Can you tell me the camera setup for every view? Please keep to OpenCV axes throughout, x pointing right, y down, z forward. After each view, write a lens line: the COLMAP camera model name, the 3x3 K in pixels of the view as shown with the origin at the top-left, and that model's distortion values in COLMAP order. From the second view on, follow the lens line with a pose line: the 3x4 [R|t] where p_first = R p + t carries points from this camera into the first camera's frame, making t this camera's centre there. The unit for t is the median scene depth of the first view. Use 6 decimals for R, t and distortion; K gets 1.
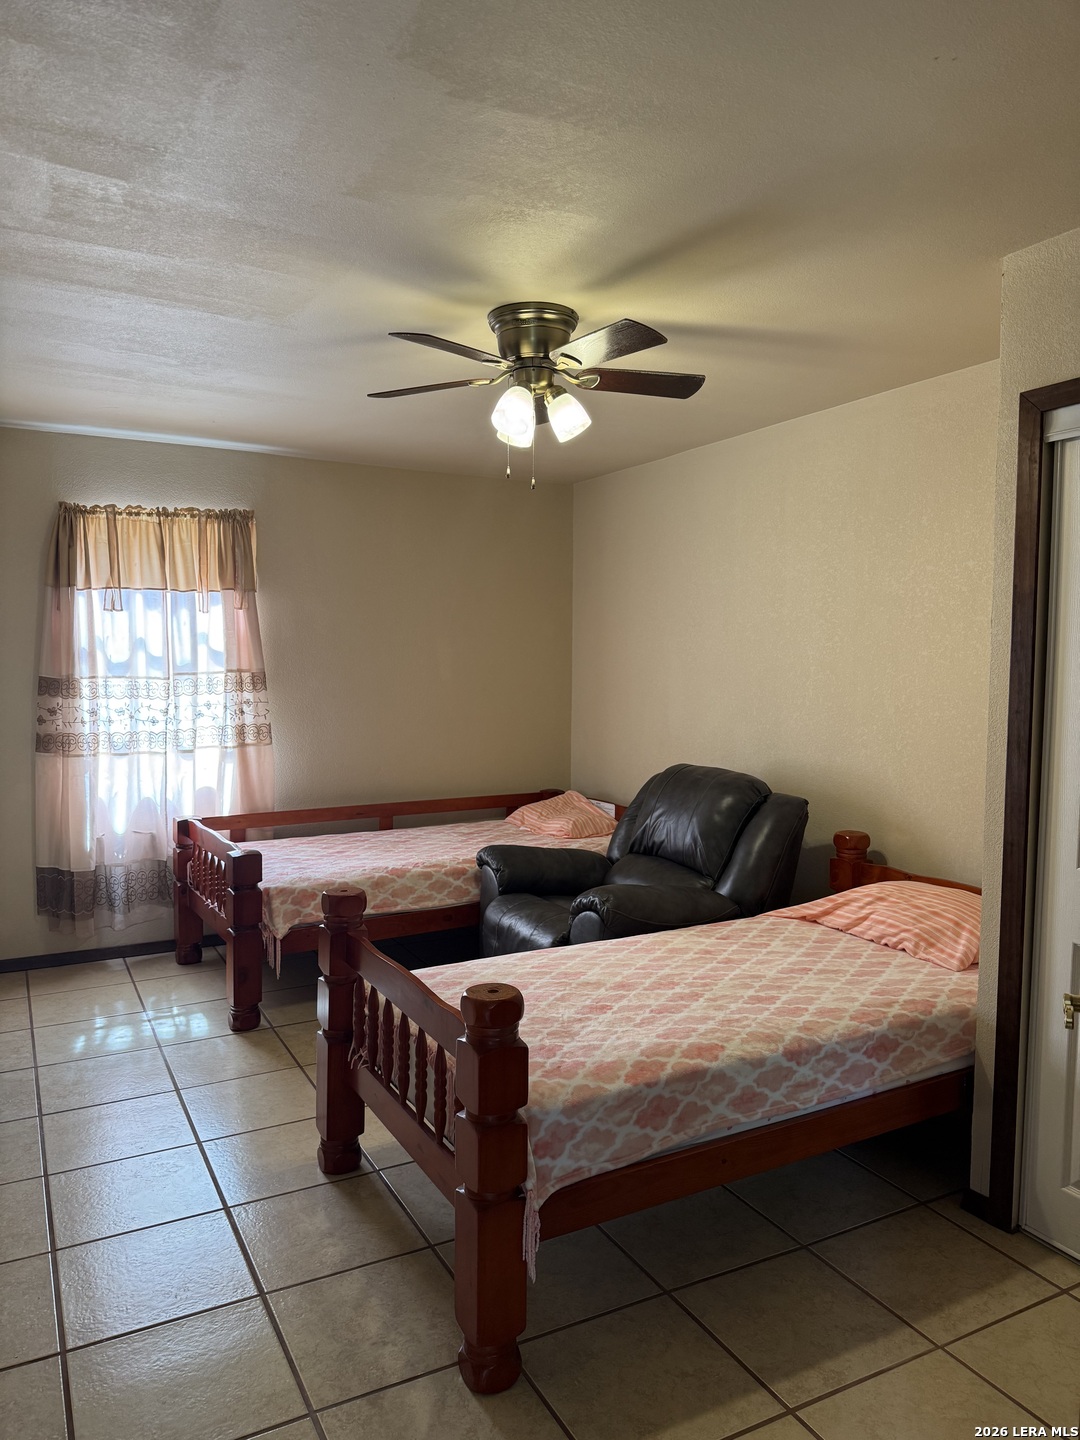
lens RADIAL K [[1009.9, 0, 542.6], [0, 1009.9, 723.1], [0, 0, 1]] dist [0.154048, -0.288219]
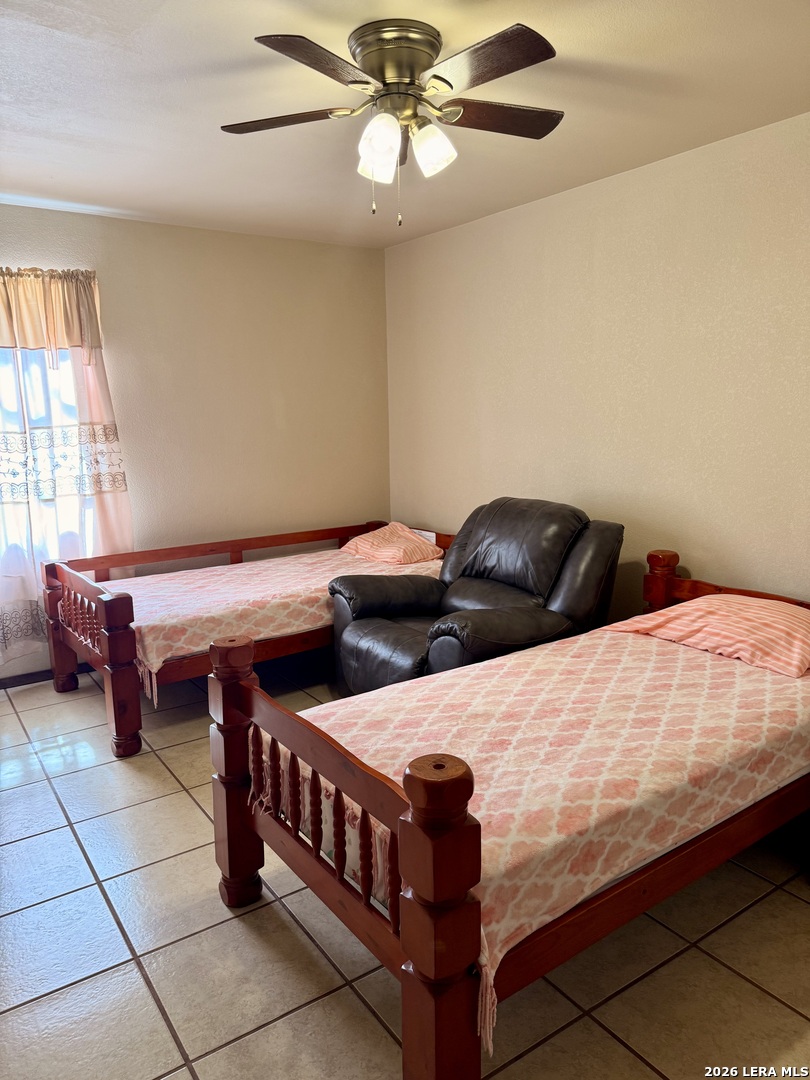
lens RADIAL K [[749.7, 0, 405.0], [0, 749.7, 540.0], [0, 0, 1]] dist [0.083007, -0.124055]
pose [[0.992834, -0.042531, 0.111677, -0.094564], [0.030622, 0.993866, 0.106268, -0.006133], [-0.115511, -0.102087, 0.988046, 0.234981]]
